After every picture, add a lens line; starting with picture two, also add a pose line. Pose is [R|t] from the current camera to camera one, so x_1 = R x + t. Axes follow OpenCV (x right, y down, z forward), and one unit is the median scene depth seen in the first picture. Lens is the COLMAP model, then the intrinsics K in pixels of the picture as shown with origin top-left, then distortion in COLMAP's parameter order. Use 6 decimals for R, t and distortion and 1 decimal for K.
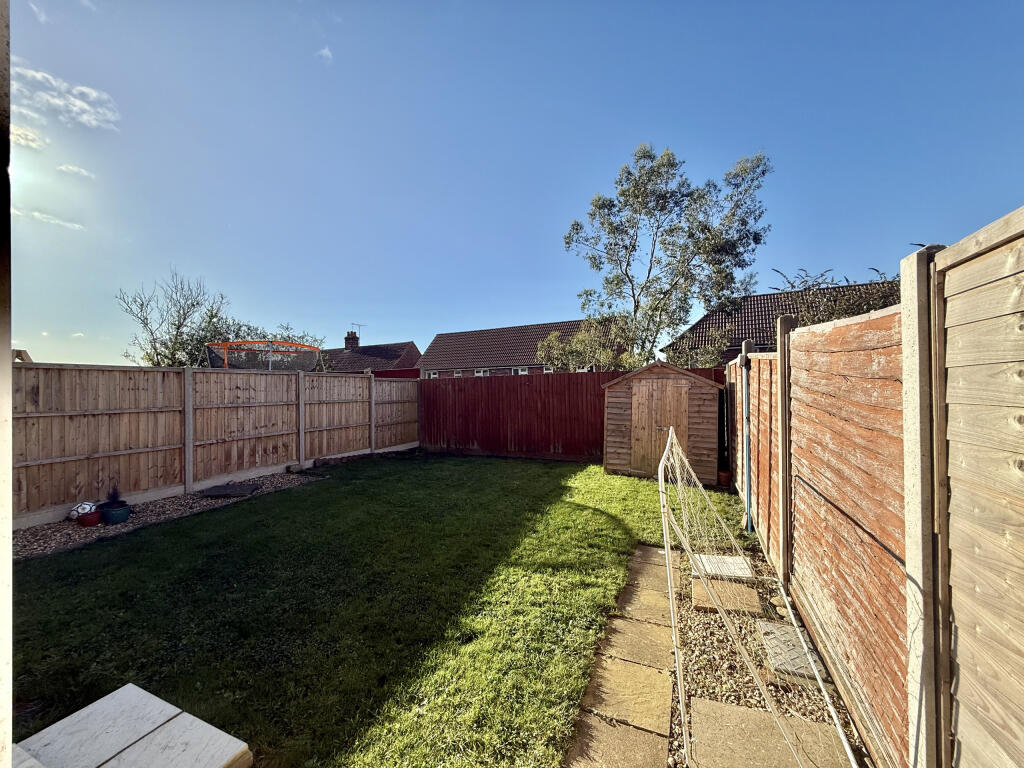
lens RADIAL K [[405.7, 0, 512.0], [0, 405.7, 384.0], [0, 0, 1]] dist [0.000447, -0.000046]
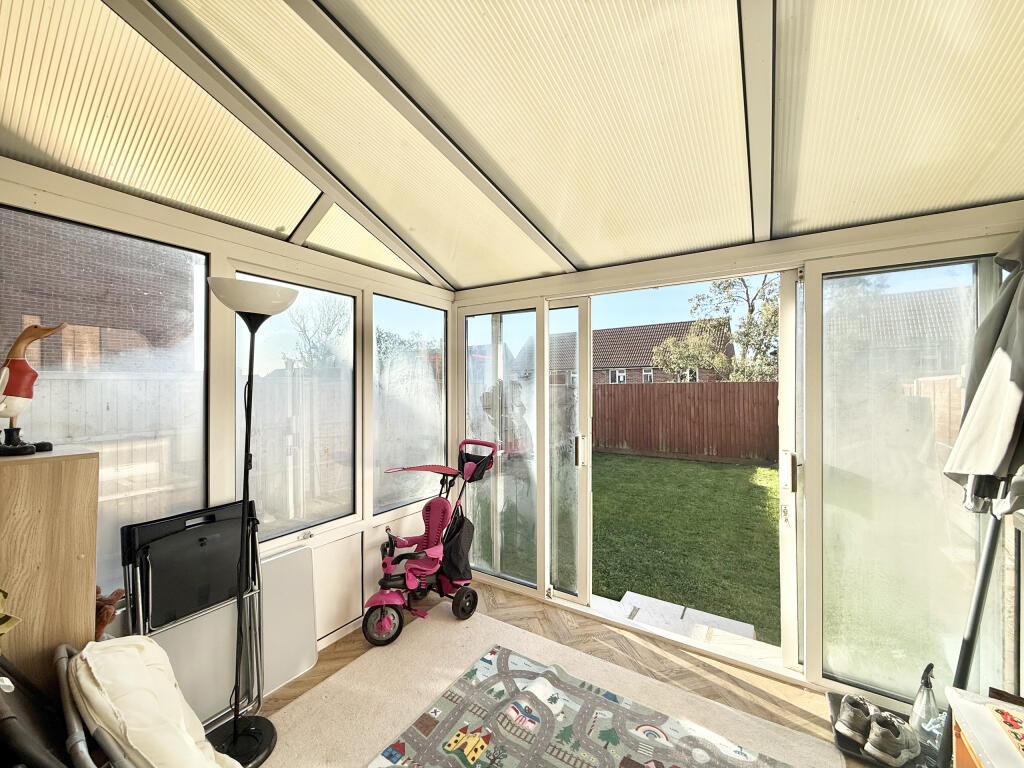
lens RADIAL K [[405.7, 0, 512.0], [0, 405.7, 384.0], [0, 0, 1]] dist [0.000447, -0.000046]
pose [[0.989483, 0.010535, -0.144264, -0.252076], [-0.009565, 0.999927, 0.007417, -0.022406], [0.144332, -0.005959, 0.989511, -0.144251]]
